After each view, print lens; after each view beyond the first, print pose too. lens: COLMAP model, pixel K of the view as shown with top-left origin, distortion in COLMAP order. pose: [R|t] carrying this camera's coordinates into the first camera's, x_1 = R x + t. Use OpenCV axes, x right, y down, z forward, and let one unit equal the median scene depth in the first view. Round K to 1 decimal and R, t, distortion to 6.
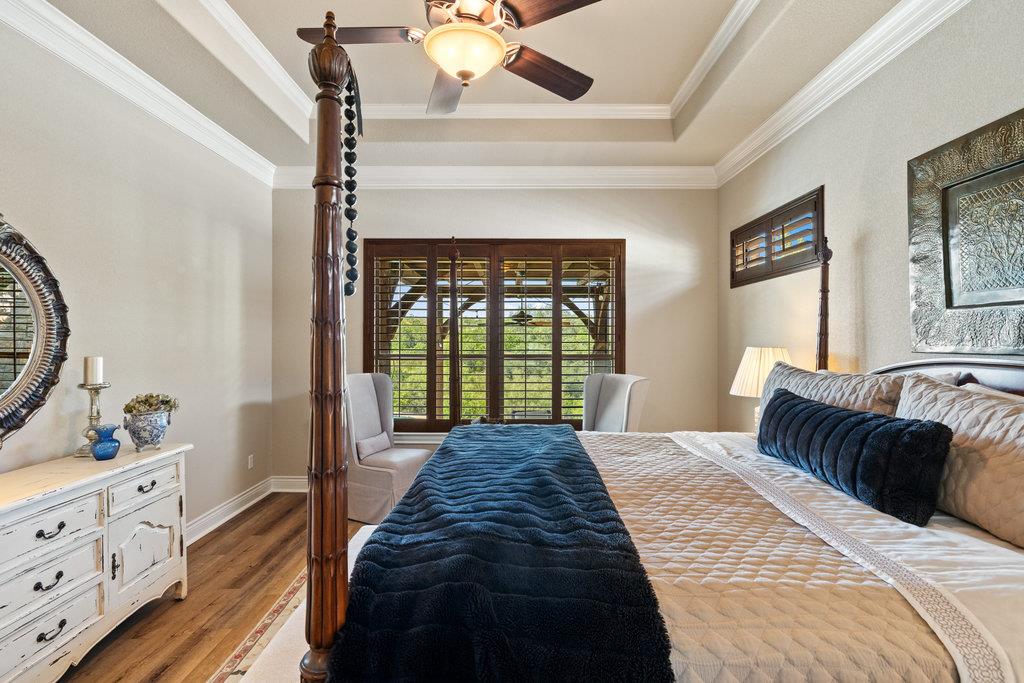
lens RADIAL K [[484.3, 0, 513.7], [0, 484.3, 337.9], [0, 0, 1]] dist [0.001502, 0.000696]
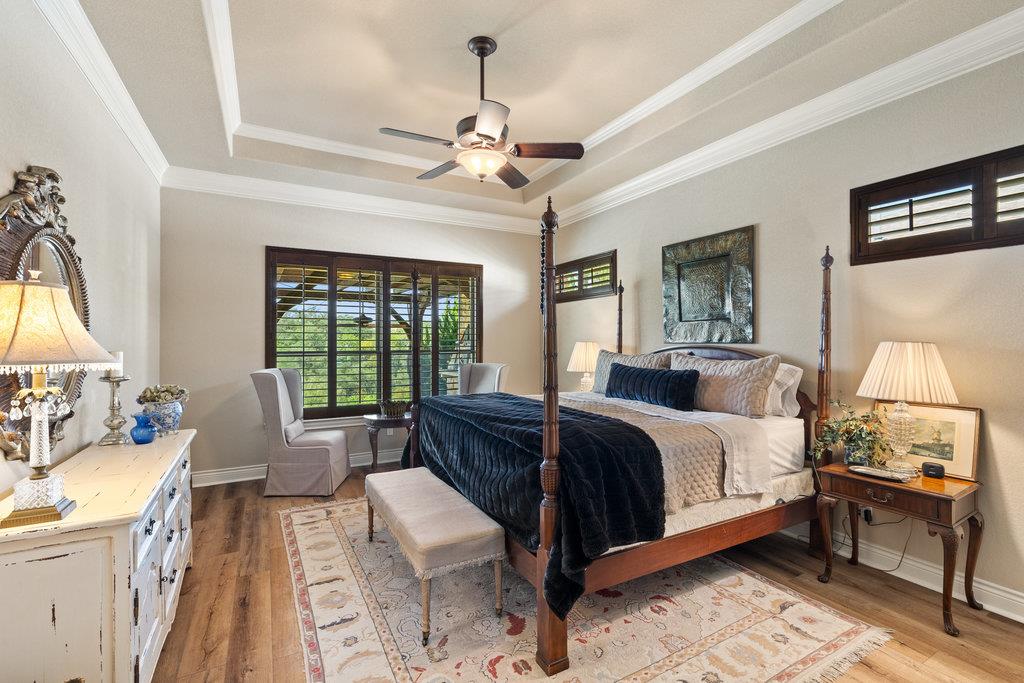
lens RADIAL K [[467.9, 0, 507.1], [0, 467.9, 341.1], [0, 0, 1]] dist [-0.012317, 0.003357]
pose [[0.870087, -0.002333, 0.492892, -0.564978], [0.001350, 0.999996, 0.002349, 0.013721], [-0.492896, -0.001378, 0.870087, -0.290919]]
